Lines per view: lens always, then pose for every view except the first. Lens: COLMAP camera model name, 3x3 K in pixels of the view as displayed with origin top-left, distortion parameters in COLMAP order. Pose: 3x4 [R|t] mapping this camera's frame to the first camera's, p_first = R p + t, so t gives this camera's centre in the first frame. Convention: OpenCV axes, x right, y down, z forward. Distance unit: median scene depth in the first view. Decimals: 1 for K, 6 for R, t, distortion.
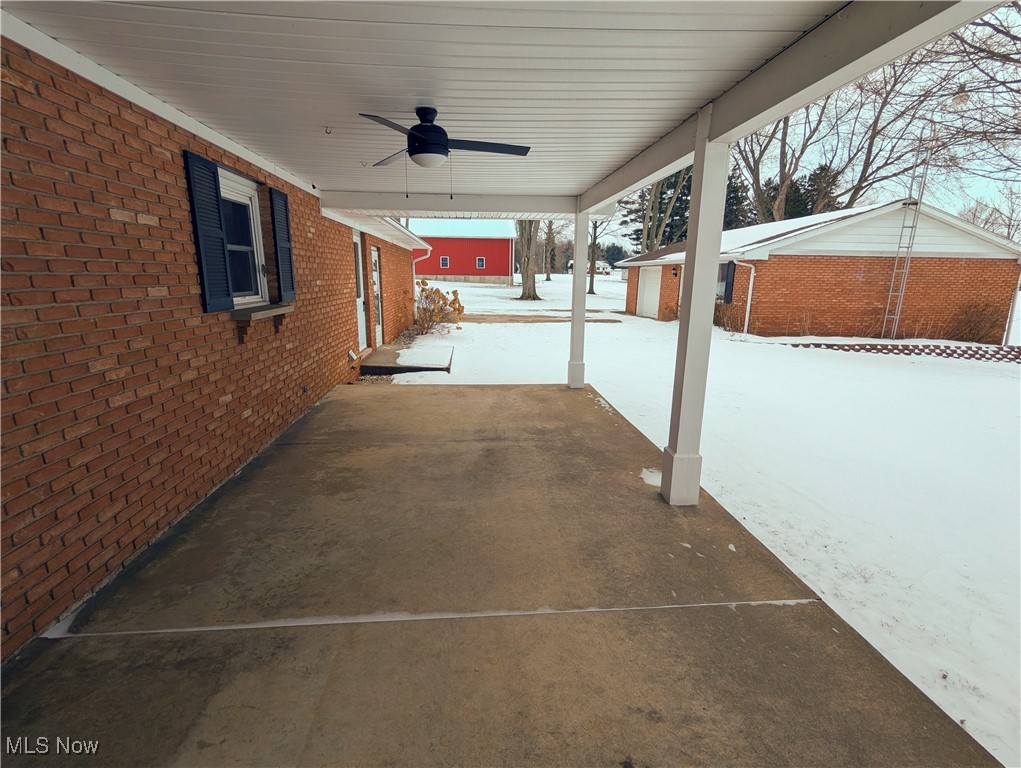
lens RADIAL K [[480.5, 0, 510.5], [0, 480.5, 384.0], [0, 0, 1]] dist [-0.001013, 0.000638]
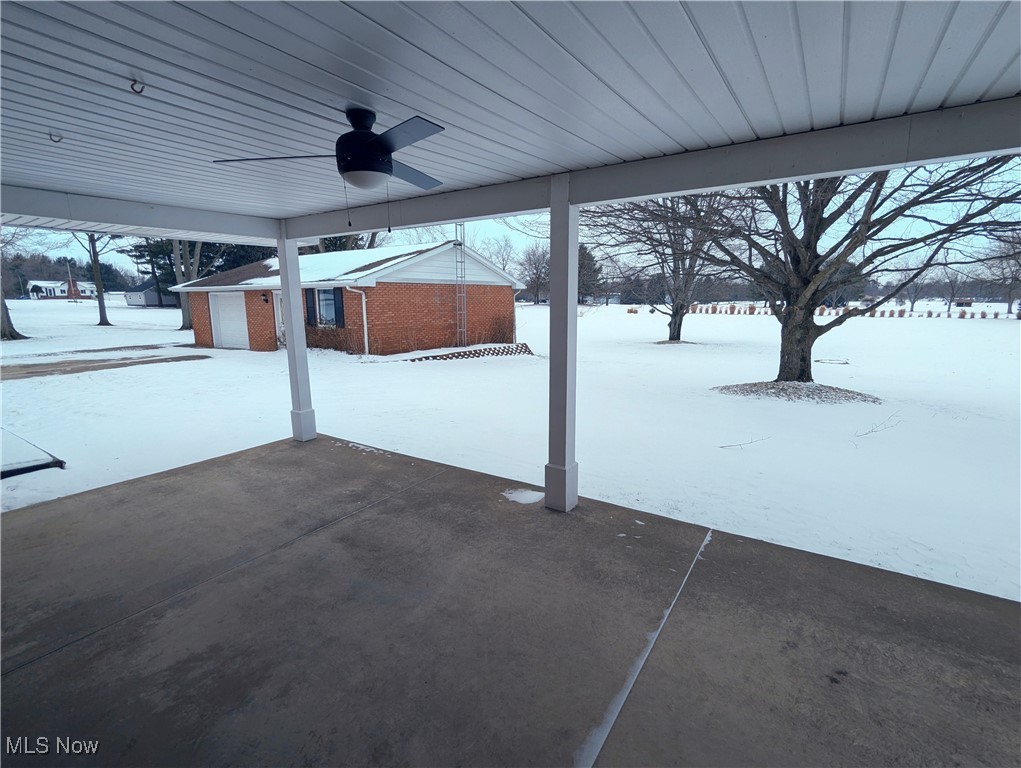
lens RADIAL K [[480.5, 0, 510.5], [0, 480.5, 384.0], [0, 0, 1]] dist [-0.001013, 0.000638]
pose [[0.622308, -0.156671, 0.766934, -0.334664], [0.189512, 0.980773, 0.046581, -0.072727], [-0.759486, 0.116355, 0.640034, 0.194854]]
